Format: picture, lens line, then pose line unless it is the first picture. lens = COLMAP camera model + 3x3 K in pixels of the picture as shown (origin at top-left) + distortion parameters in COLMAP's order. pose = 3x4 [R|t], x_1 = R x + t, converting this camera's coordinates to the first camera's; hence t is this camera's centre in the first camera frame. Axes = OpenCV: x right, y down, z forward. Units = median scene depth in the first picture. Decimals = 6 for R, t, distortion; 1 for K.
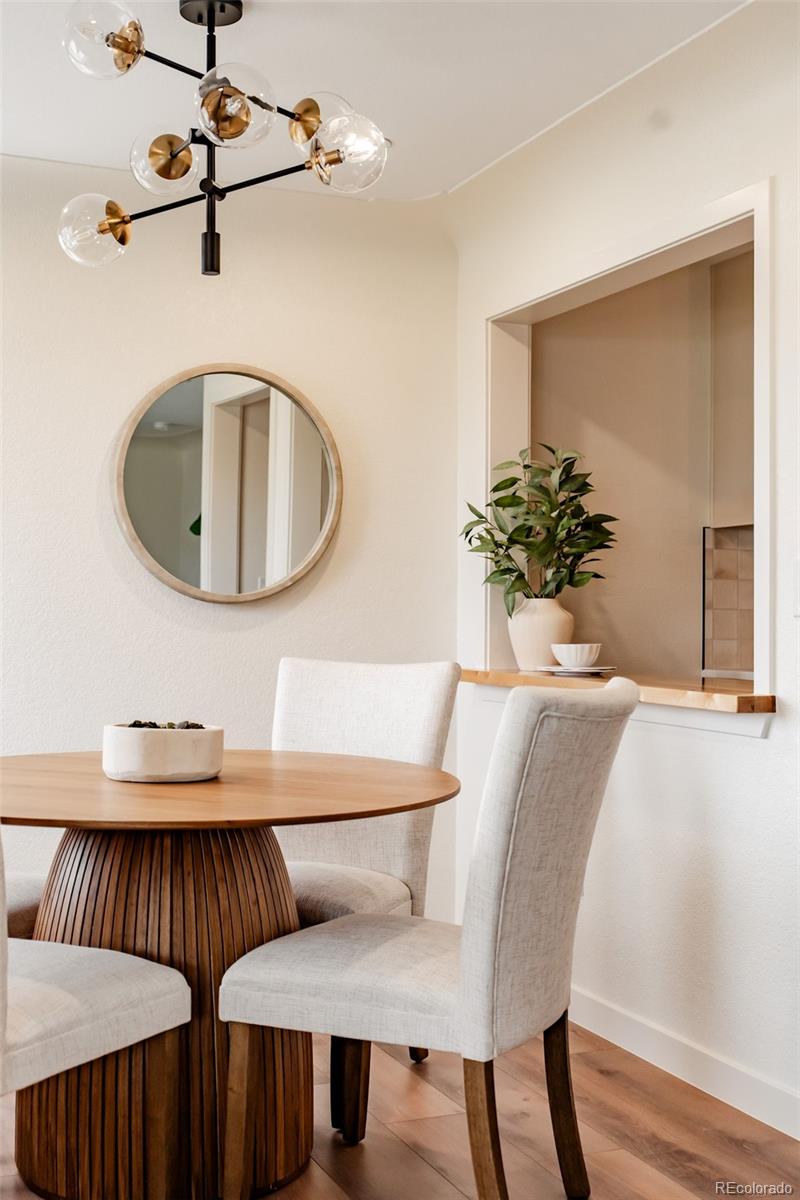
lens RADIAL K [[1424.8, 0, 422.8], [0, 1424.8, 601.0], [0, 0, 1]] dist [0.021566, 0.000000]
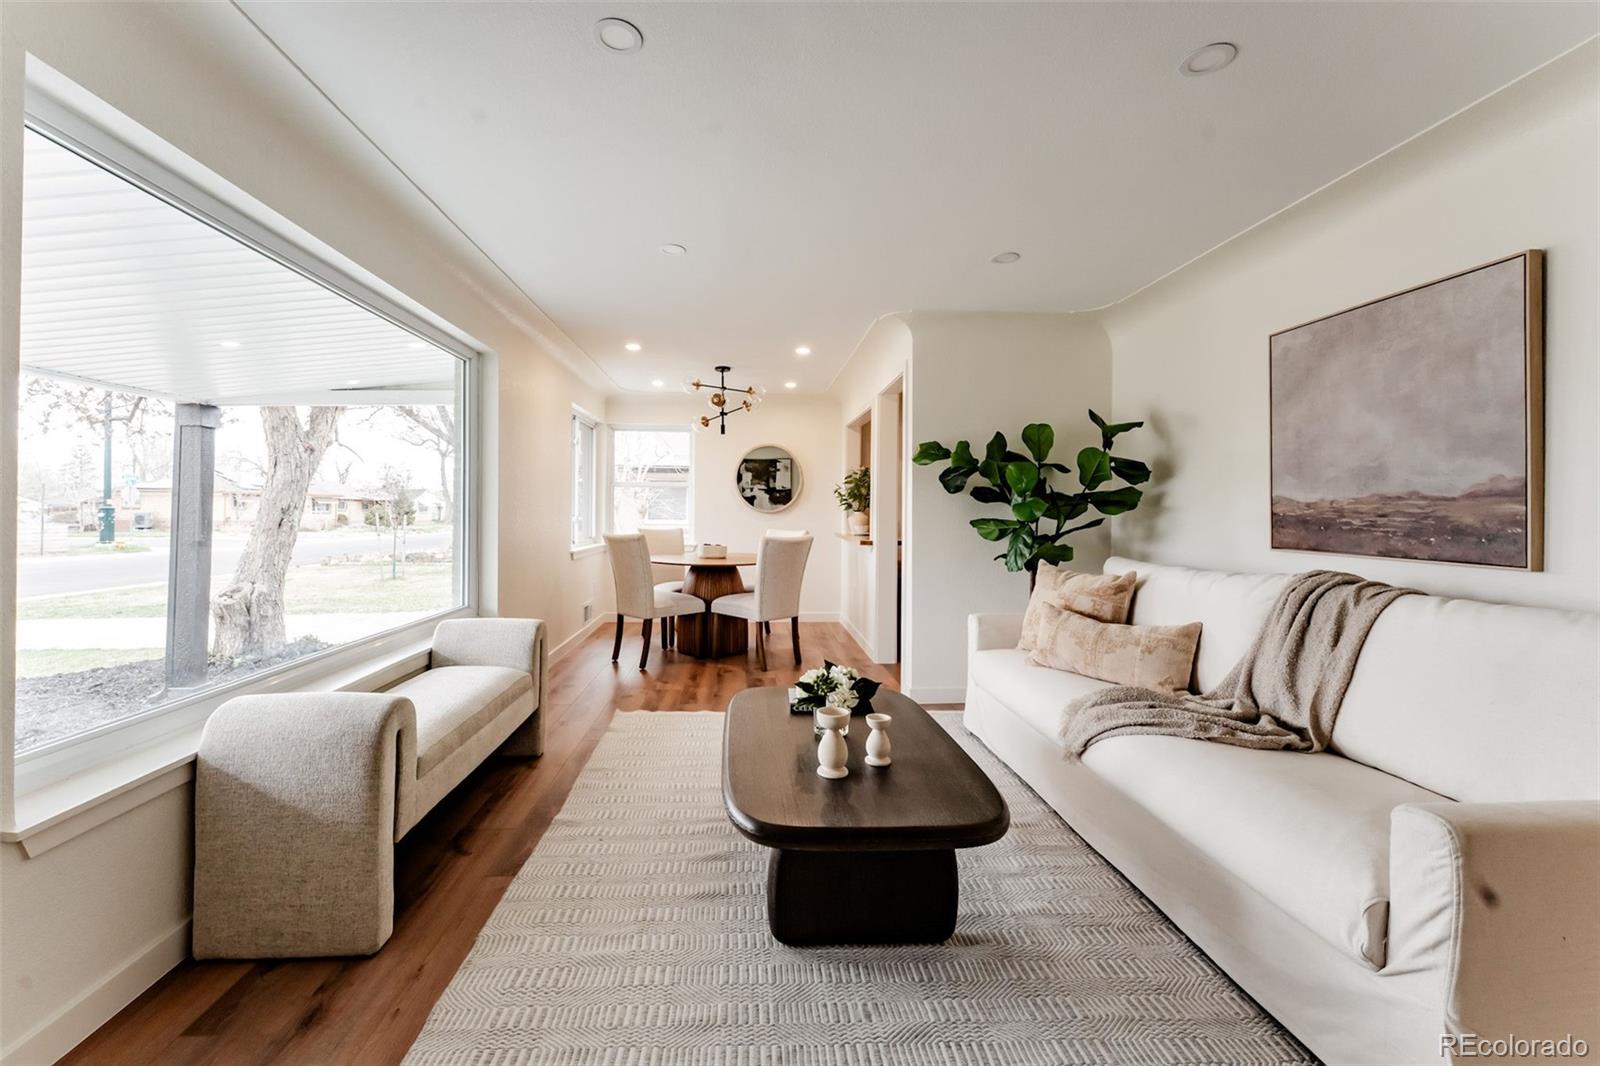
lens RADIAL K [[653.6, 0, 778.6], [0, 653.6, 502.7], [0, 0, 1]] dist [0.006960, -0.001734]
pose [[0.929971, -0.002577, -0.367624, 0.481433], [0.003268, 0.999994, 0.001258, -0.024776], [0.367618, -0.002371, 0.929974, -0.477150]]
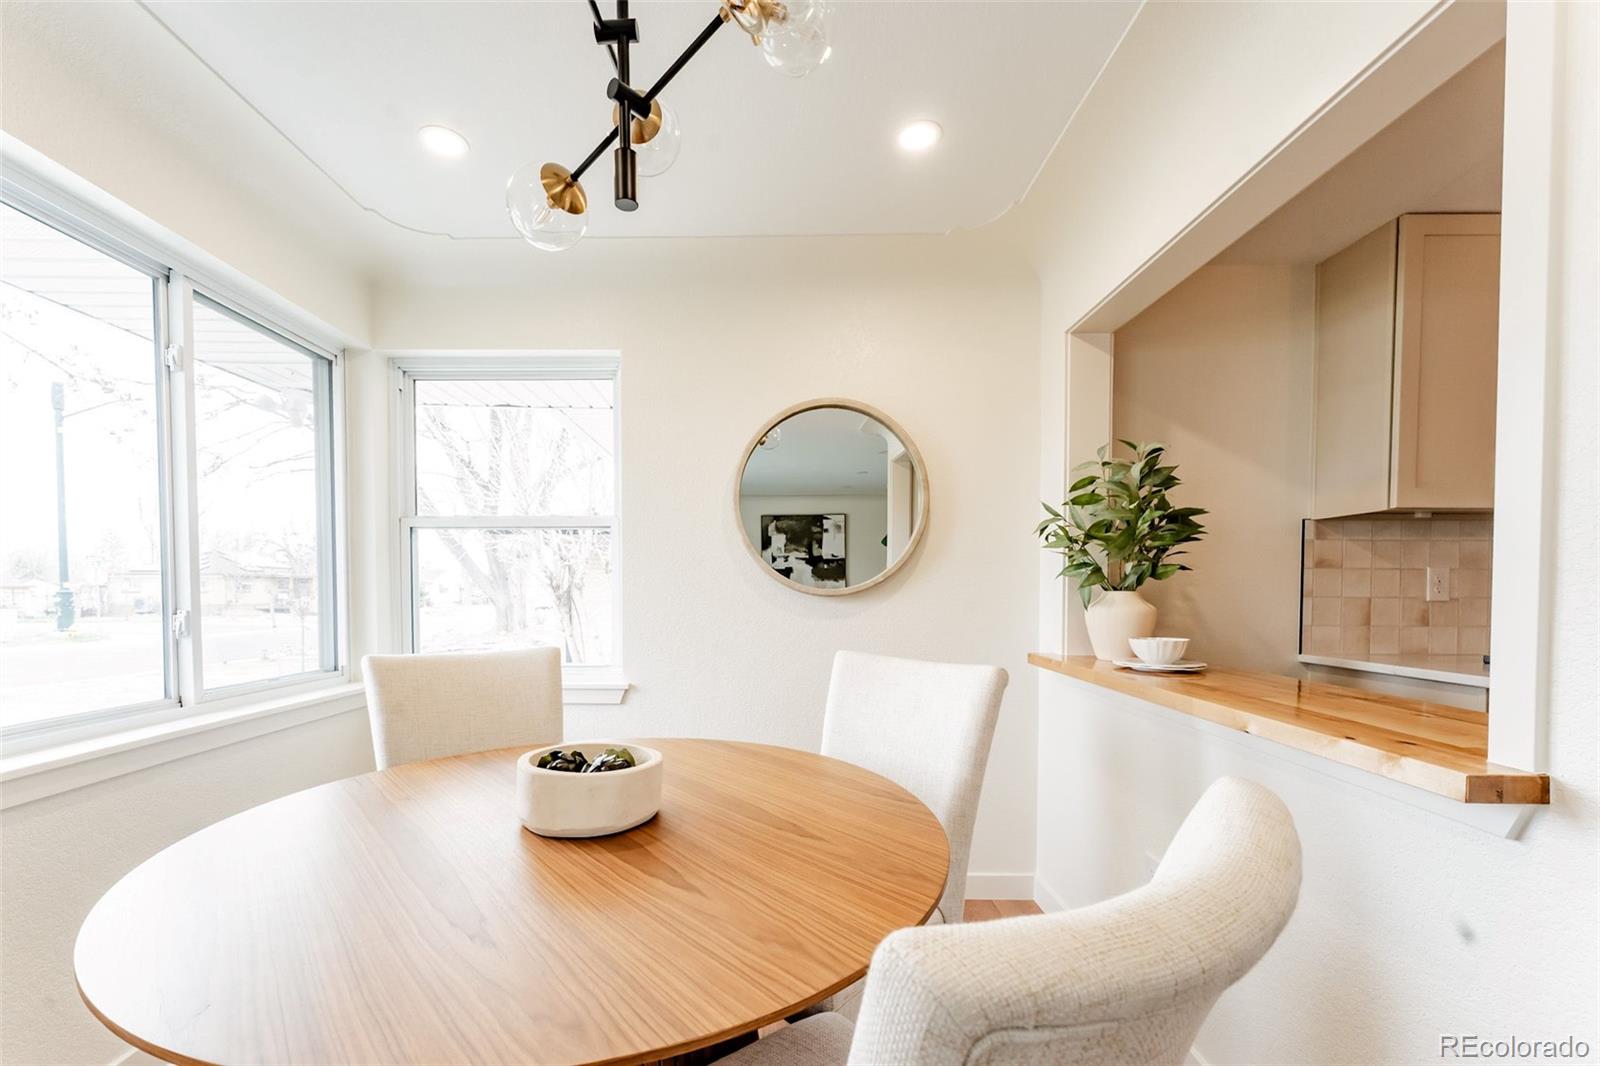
lens RADIAL K [[653.6, 0, 772.6], [0, 653.6, 604.9], [0, 0, 1]] dist [0.006960, -0.001734]
pose [[0.906595, 0.005861, -0.421962, 0.055730], [0.009533, 0.999364, 0.034363, -0.010687], [0.421895, -0.035176, 0.905962, 0.467868]]
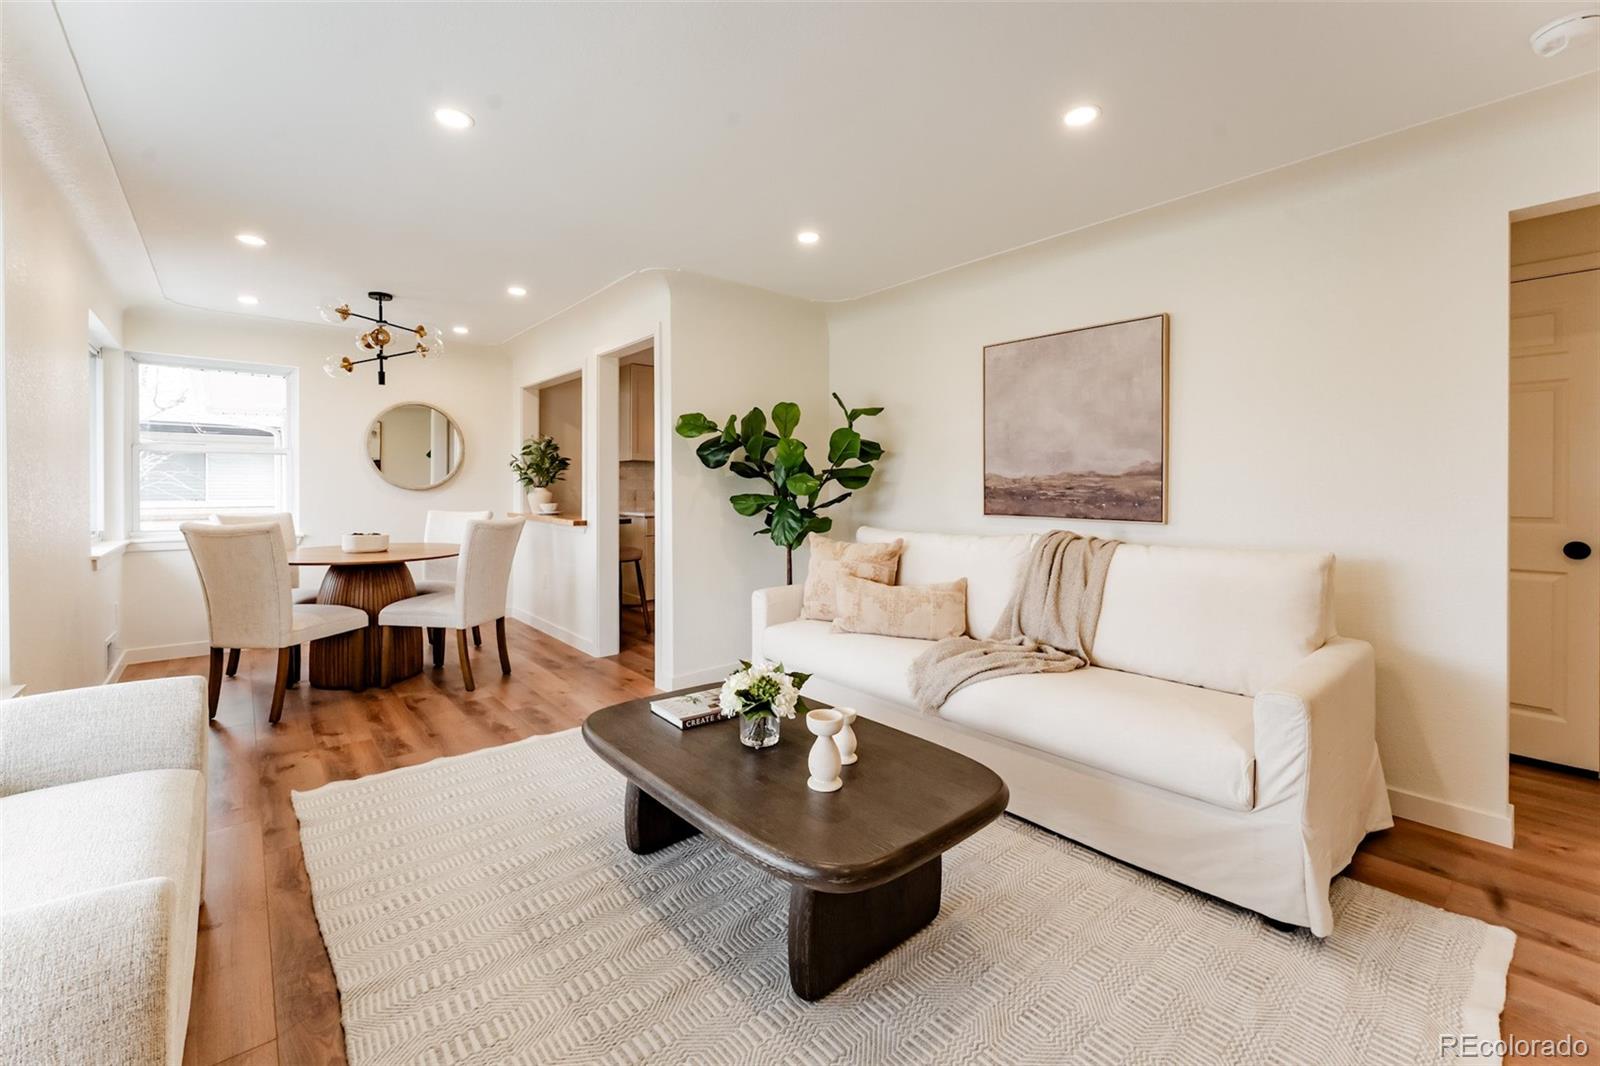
lens RADIAL K [[653.6, 0, 803.3], [0, 653.6, 492.8], [0, 0, 1]] dist [0.006960, -0.001734]
pose [[0.959058, -0.005780, 0.283151, 0.221171], [-0.001440, 0.999679, 0.025281, -0.025357], [-0.283206, -0.024654, 0.958742, -0.416566]]
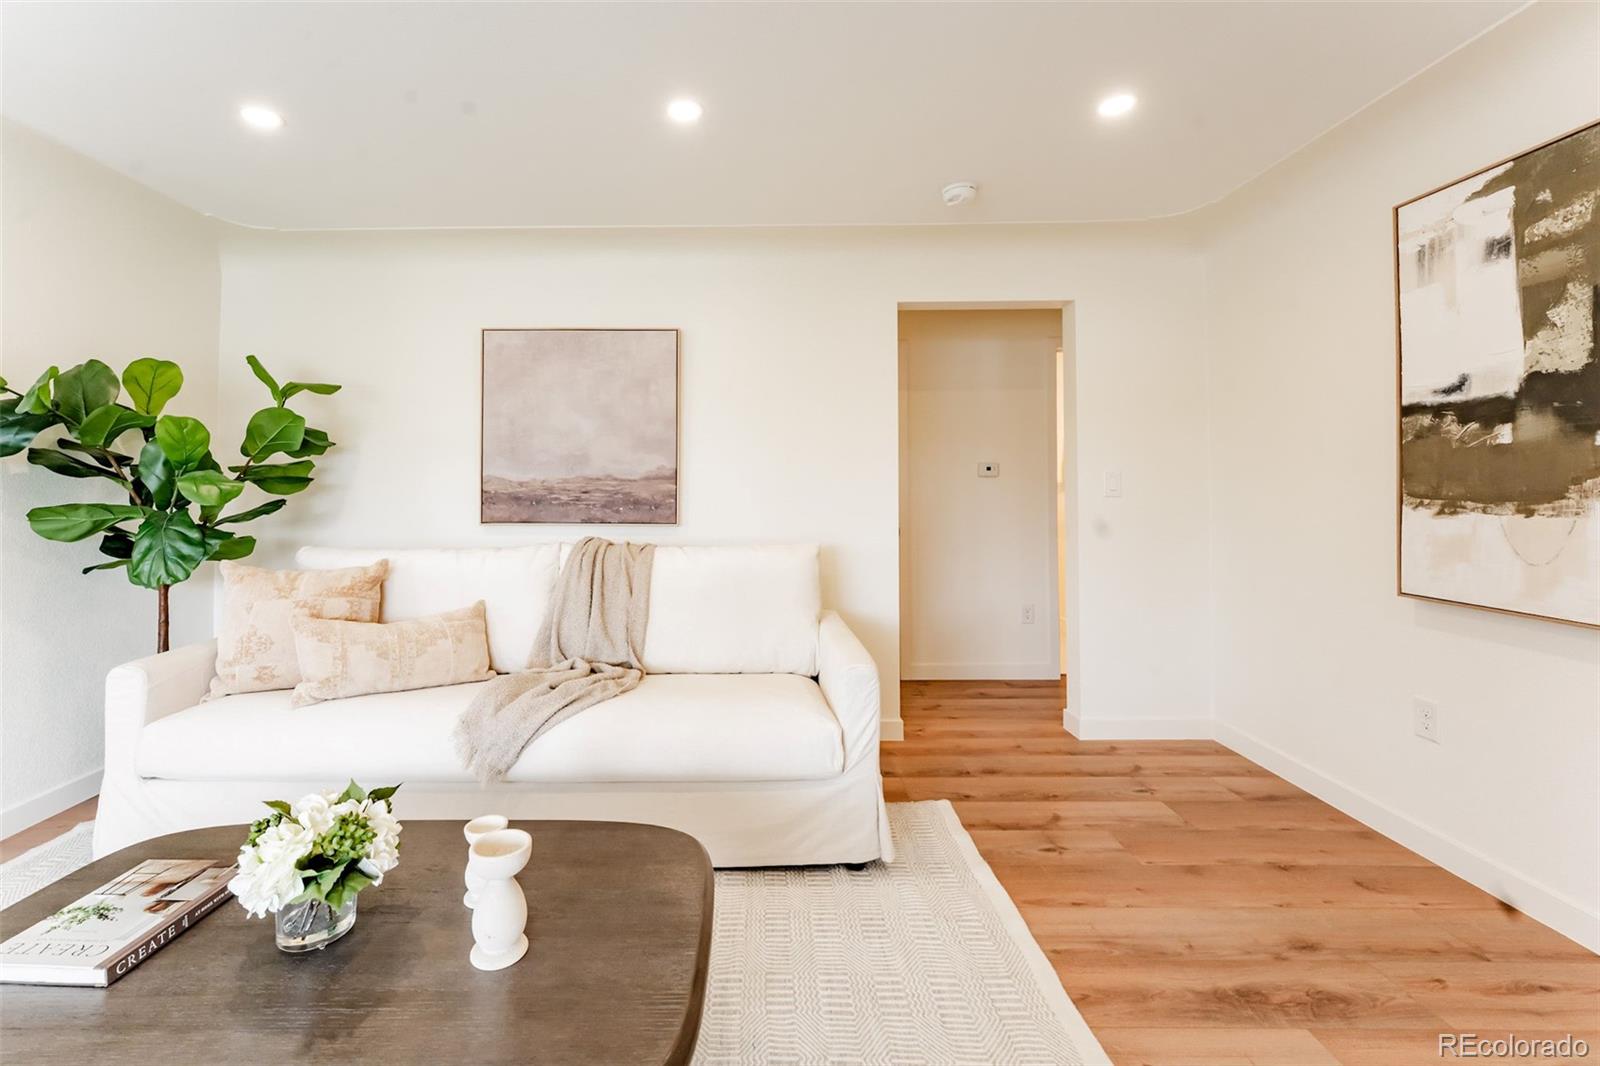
lens RADIAL K [[653.6, 0, 728.1], [0, 653.6, 474.3], [0, 0, 1]] dist [0.006960, -0.001734]
pose [[0.424727, 0.017102, 0.905160, 0.137959], [-0.010428, 0.999848, -0.013998, -0.022908], [-0.905262, -0.003494, 0.424840, -0.214074]]
